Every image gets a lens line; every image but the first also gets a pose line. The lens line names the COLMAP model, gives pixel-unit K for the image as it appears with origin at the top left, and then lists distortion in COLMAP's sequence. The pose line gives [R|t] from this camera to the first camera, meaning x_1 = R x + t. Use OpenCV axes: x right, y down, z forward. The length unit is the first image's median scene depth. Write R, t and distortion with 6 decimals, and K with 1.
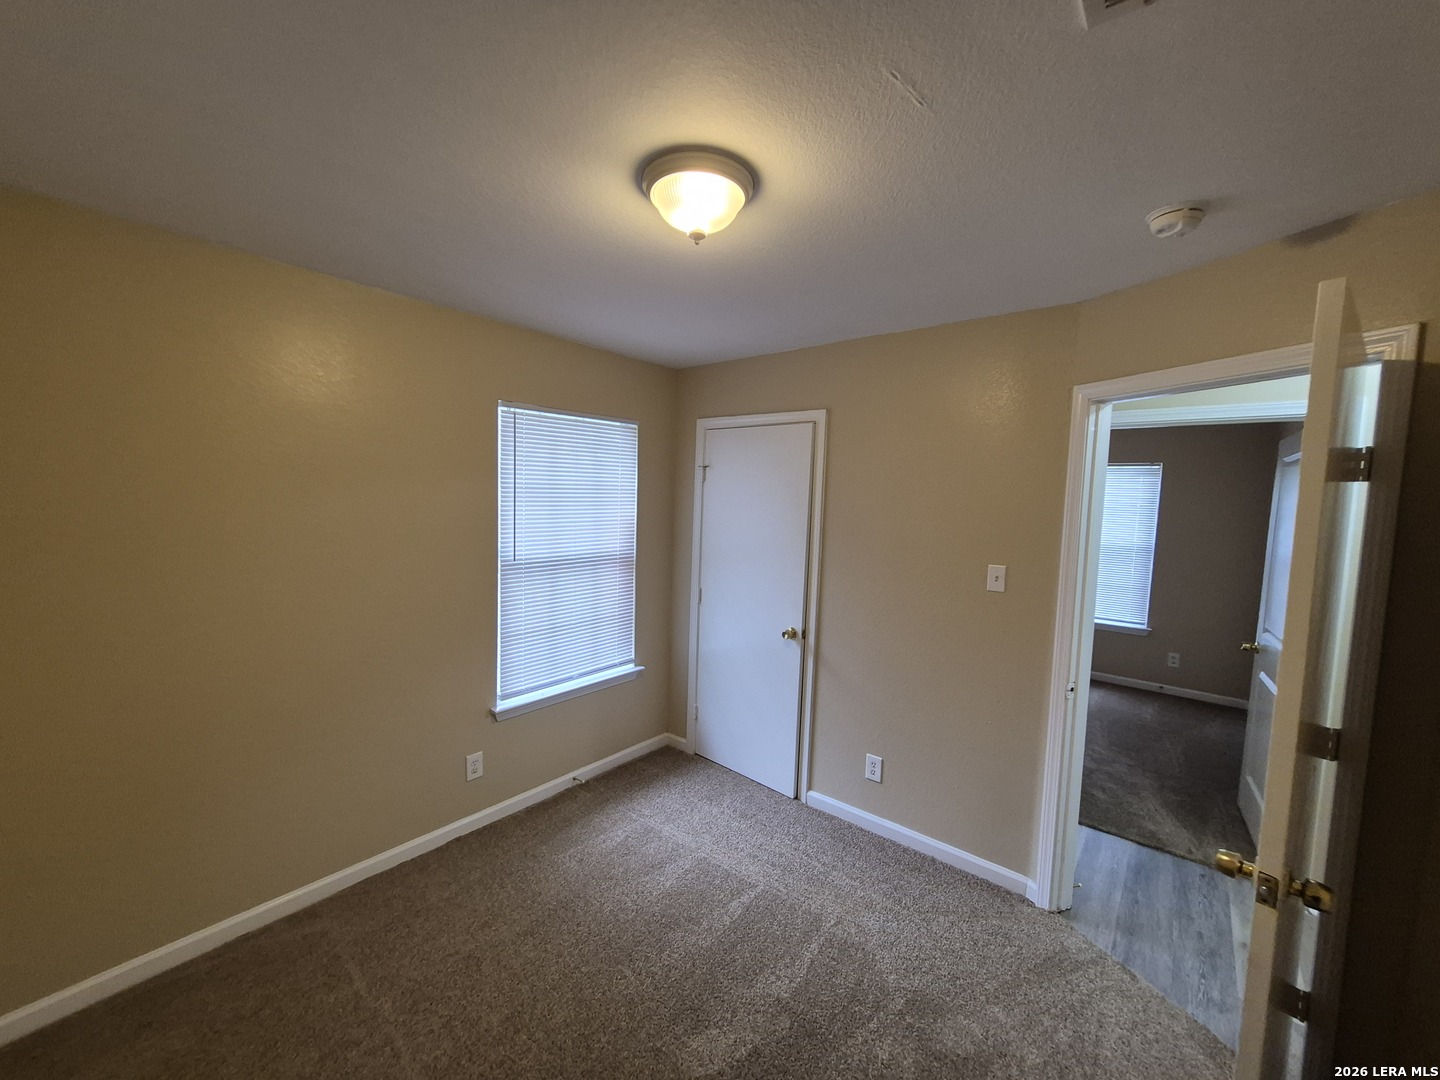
lens RADIAL K [[569.1, 0, 719.1], [0, 569.1, 538.5], [0, 0, 1]] dist [0.007859, -0.001715]
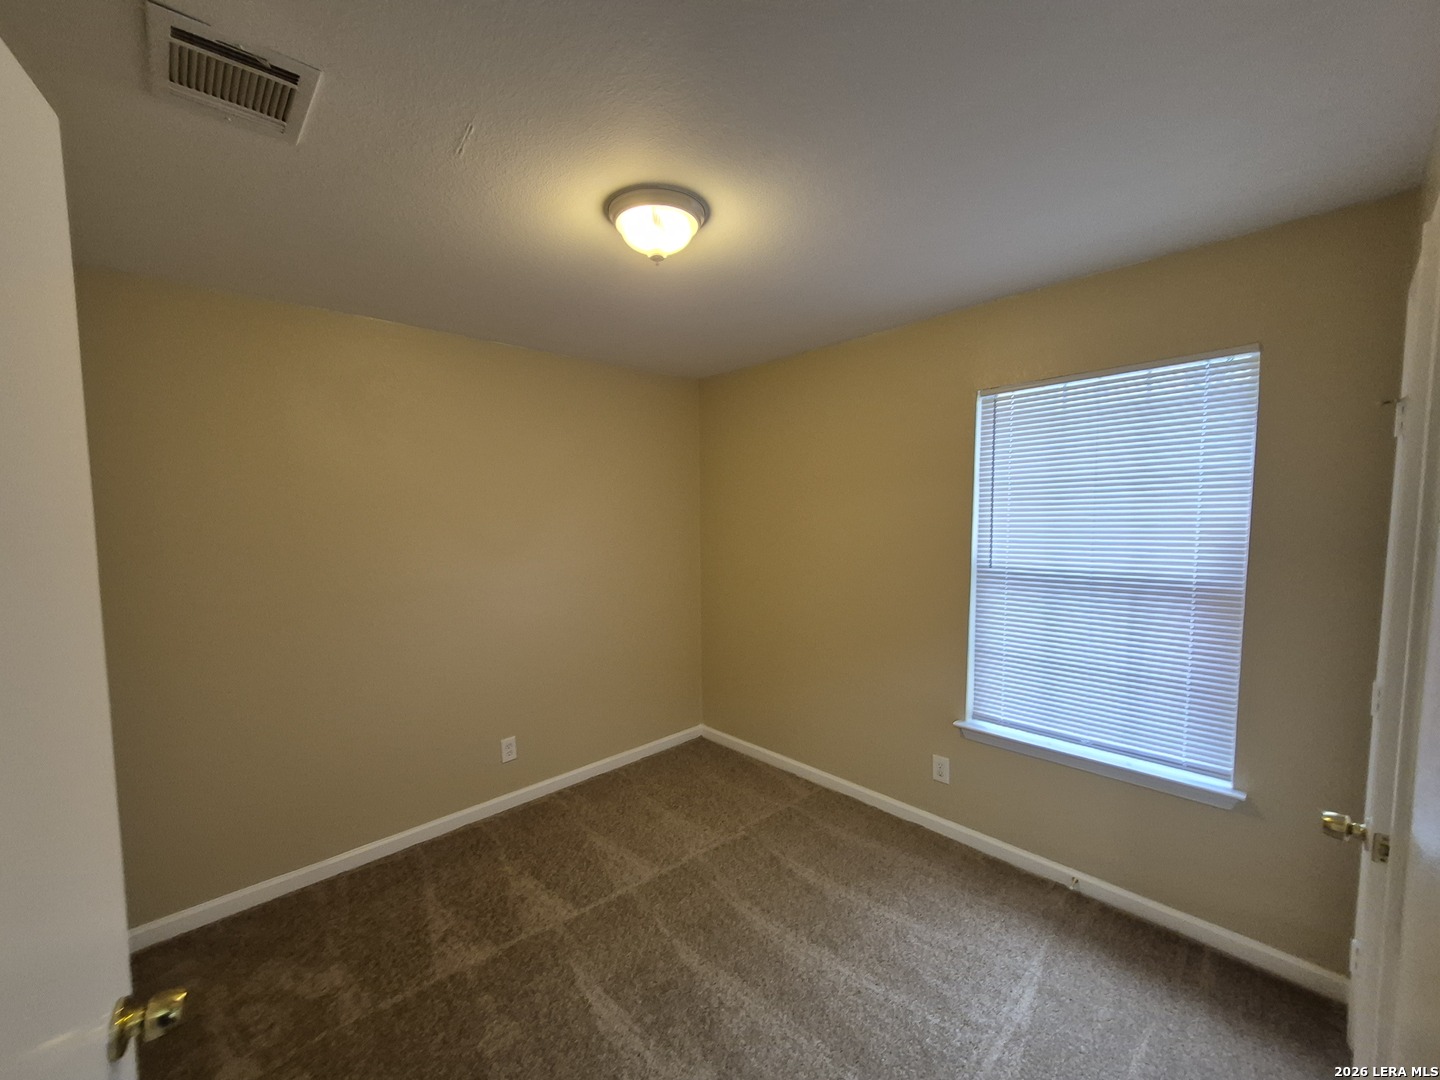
lens RADIAL K [[569.1, 0, 723.6], [0, 569.1, 553.8], [0, 0, 1]] dist [0.007859, -0.001715]
pose [[-0.113255, 0.046041, -0.992499, 0.518261], [-0.062817, 0.996595, 0.053399, -0.003502], [0.991578, 0.068394, -0.109977, 0.630740]]
